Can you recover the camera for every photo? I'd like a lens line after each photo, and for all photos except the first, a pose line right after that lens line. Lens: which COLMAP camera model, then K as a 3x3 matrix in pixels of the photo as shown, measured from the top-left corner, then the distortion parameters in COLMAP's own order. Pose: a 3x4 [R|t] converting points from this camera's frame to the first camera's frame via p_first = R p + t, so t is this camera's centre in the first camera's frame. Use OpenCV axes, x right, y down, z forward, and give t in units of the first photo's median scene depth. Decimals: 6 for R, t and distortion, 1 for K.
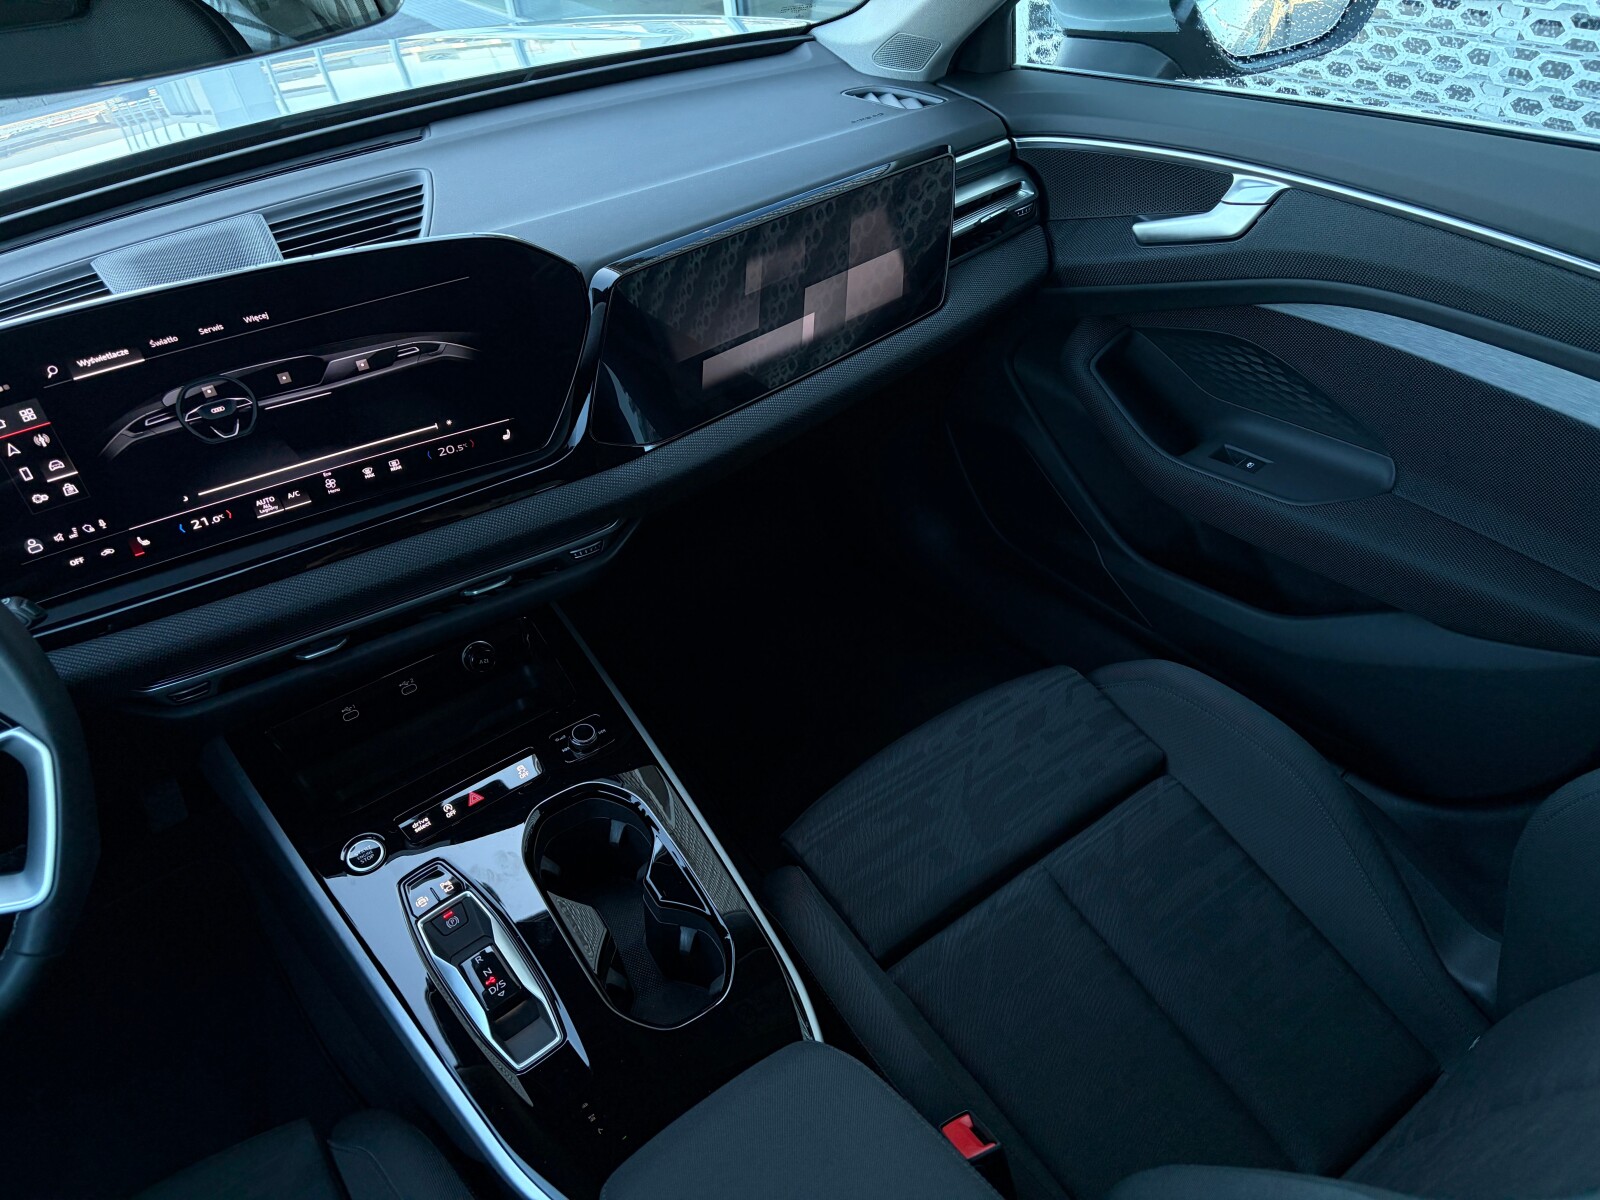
lens RADIAL K [[1207.0, 0, 795.4], [0, 1207.0, 608.2], [0, 0, 1]] dist [0.050912, -0.039937]
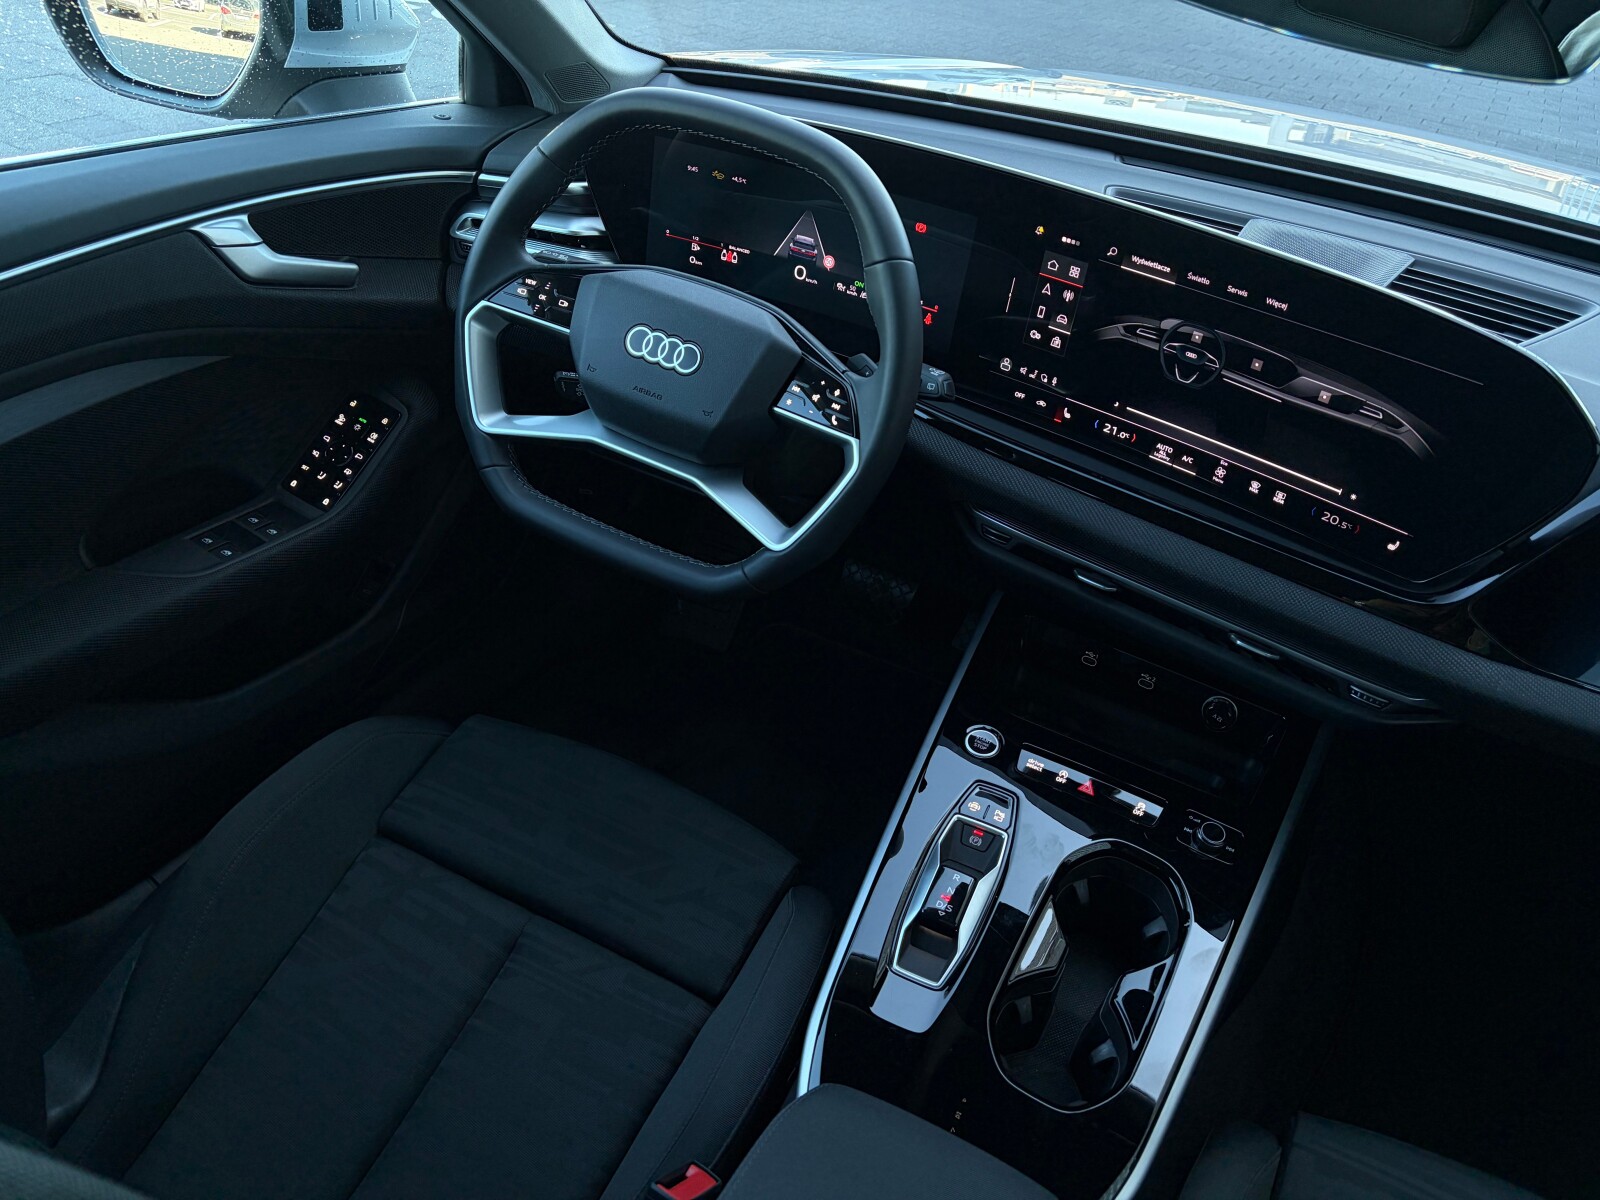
lens RADIAL K [[1224.1, 0, 796.5], [0, 1224.1, 602.7], [0, 0, 1]] dist [0.047567, -0.064296]
pose [[0.434592, 0.633478, -0.640184, 0.192477], [-0.672234, 0.701206, 0.237511, -0.032011], [0.599359, 0.327133, 0.730584, 0.068971]]
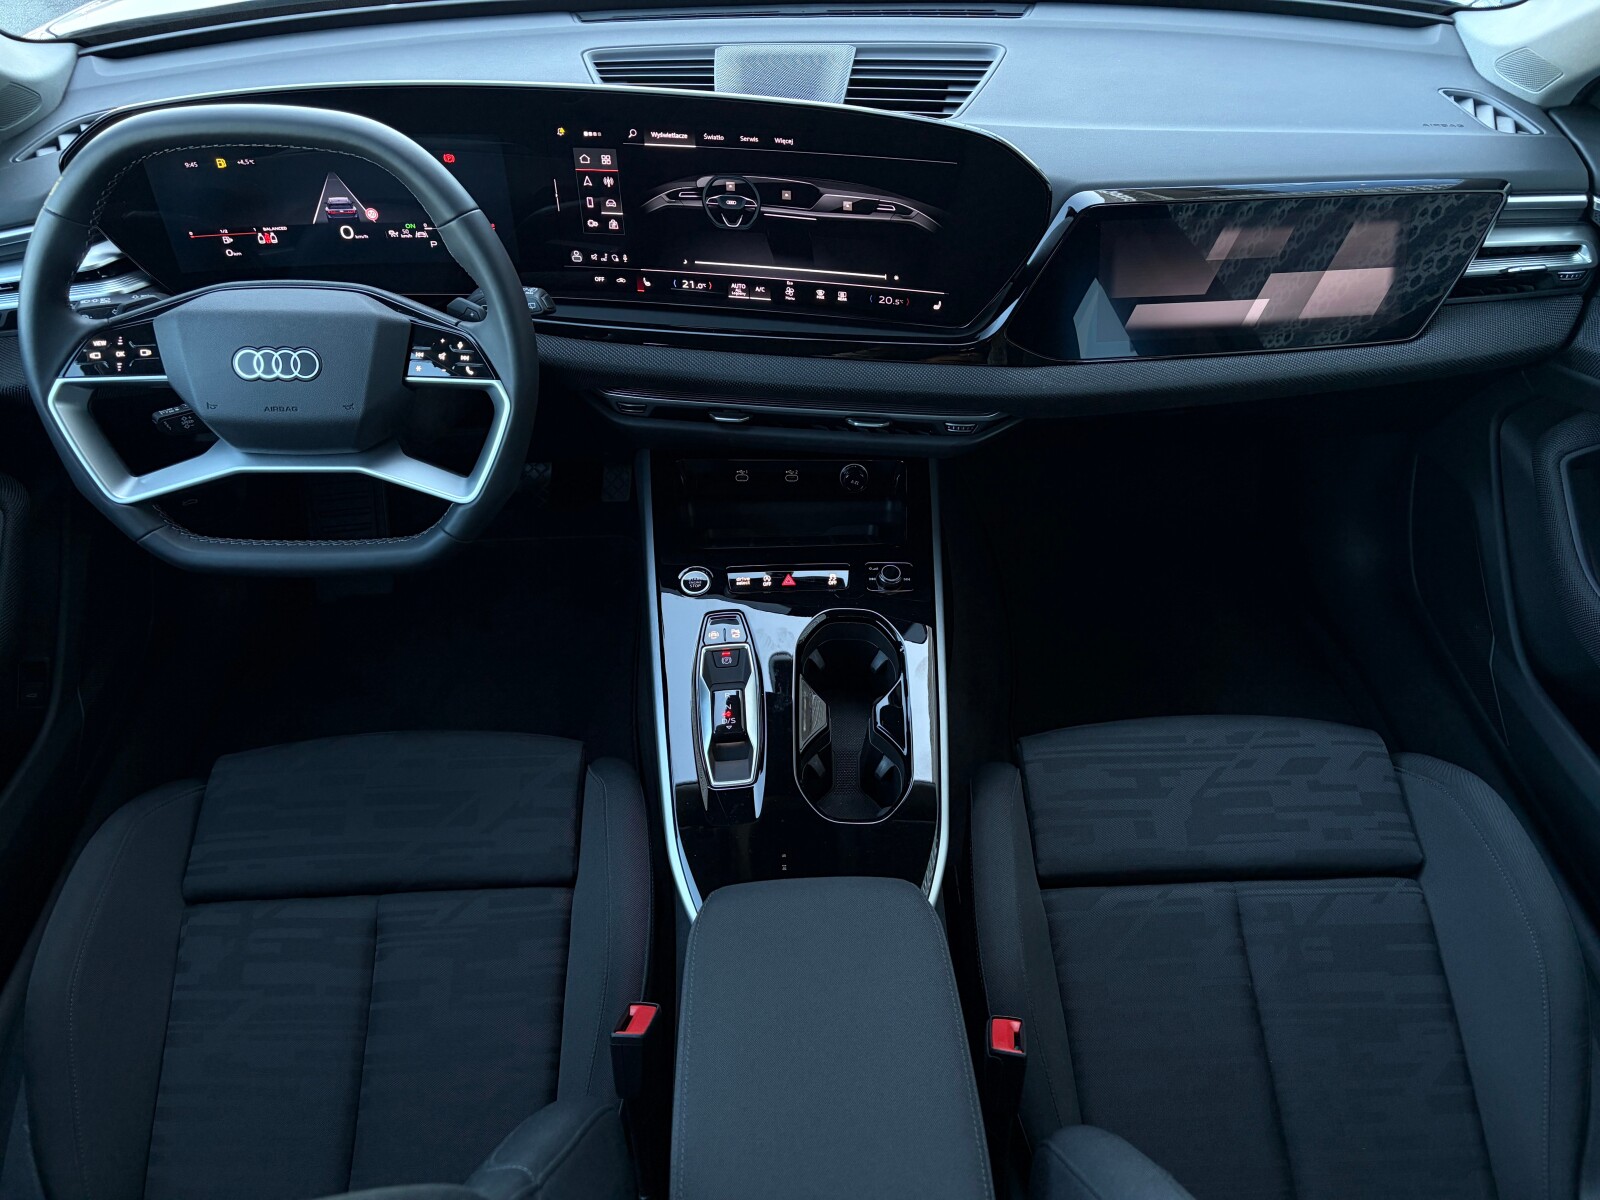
lens RADIAL K [[1211.2, 0, 800.6], [0, 1211.2, 604.6], [0, 0, 1]] dist [0.042881, -0.045339]
pose [[0.827580, 0.446641, -0.340035, 0.171811], [-0.405935, 0.894556, 0.187046, -0.054298], [0.387723, -0.016763, 0.921624, -0.105358]]
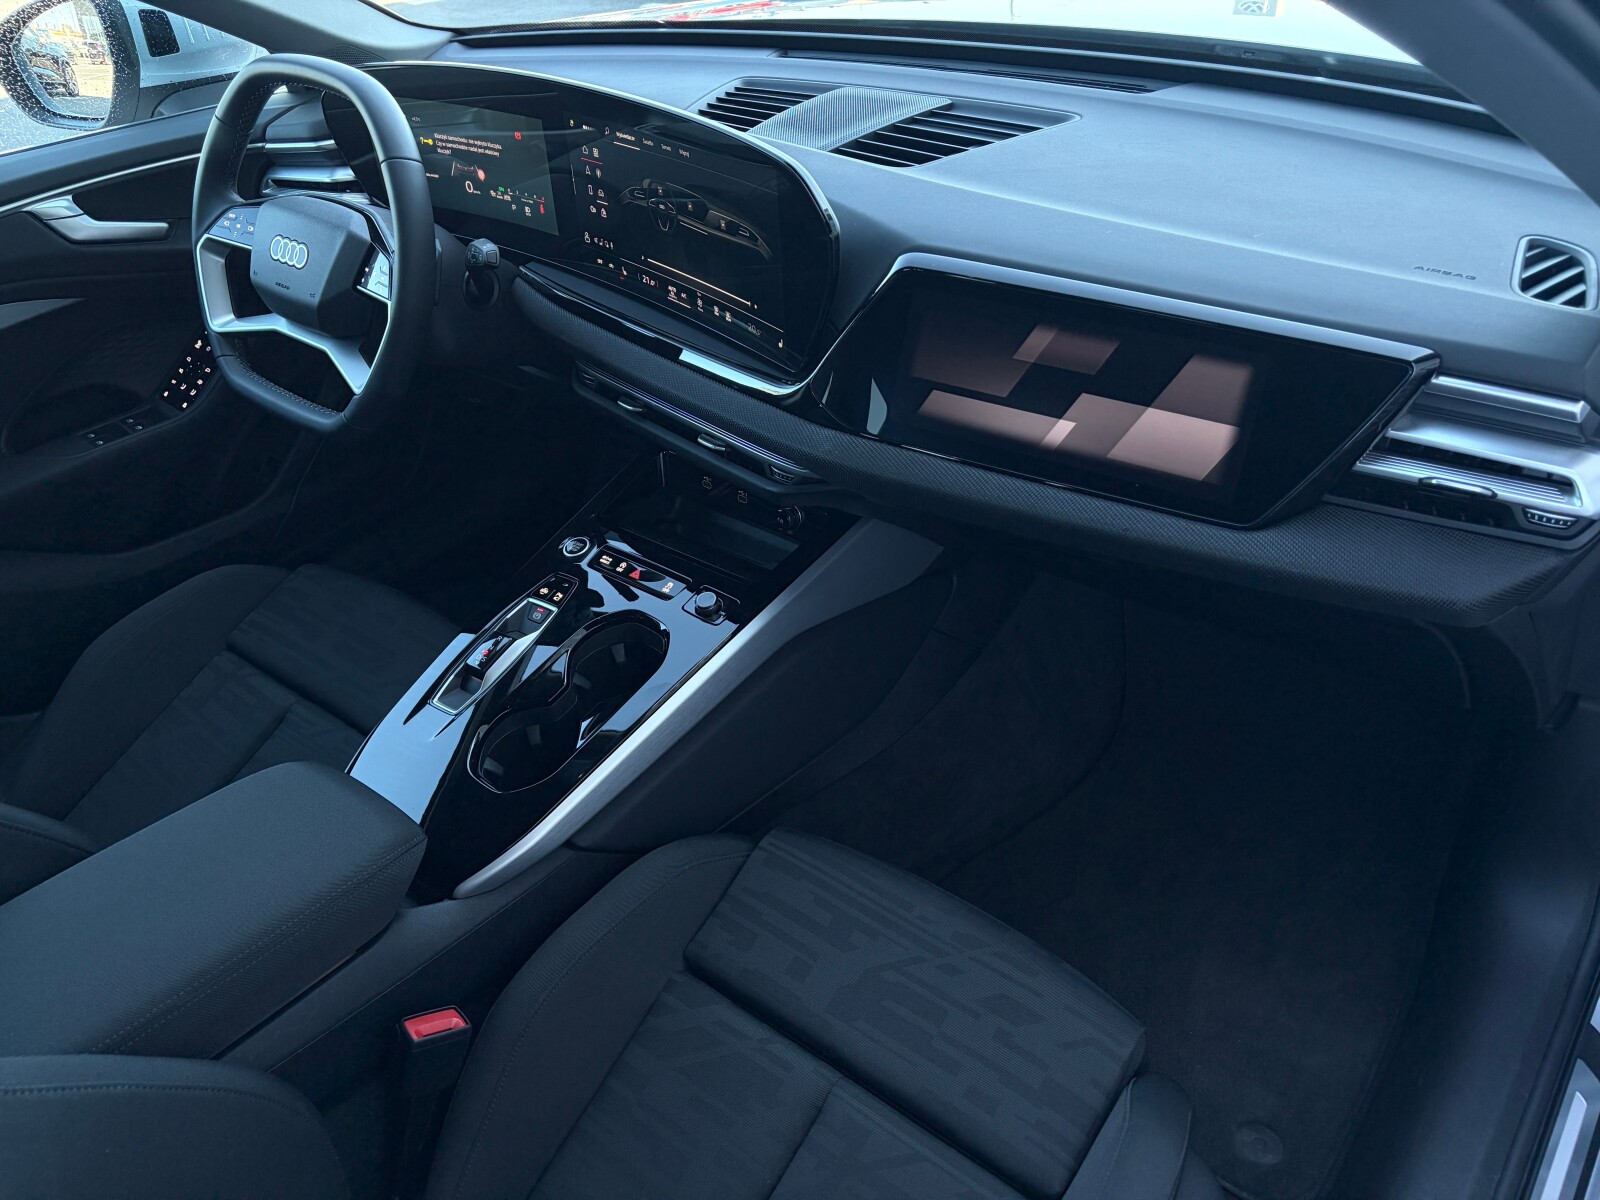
lens RADIAL K [[1204.4, 0, 793.9], [0, 1204.4, 599.8], [0, 0, 1]] dist [0.054458, -0.063373]
pose [[0.268773, 0.630761, -0.727943, 0.724109], [-0.547829, 0.721716, 0.423095, -0.454538], [0.792240, 0.285071, 0.539527, 0.498871]]
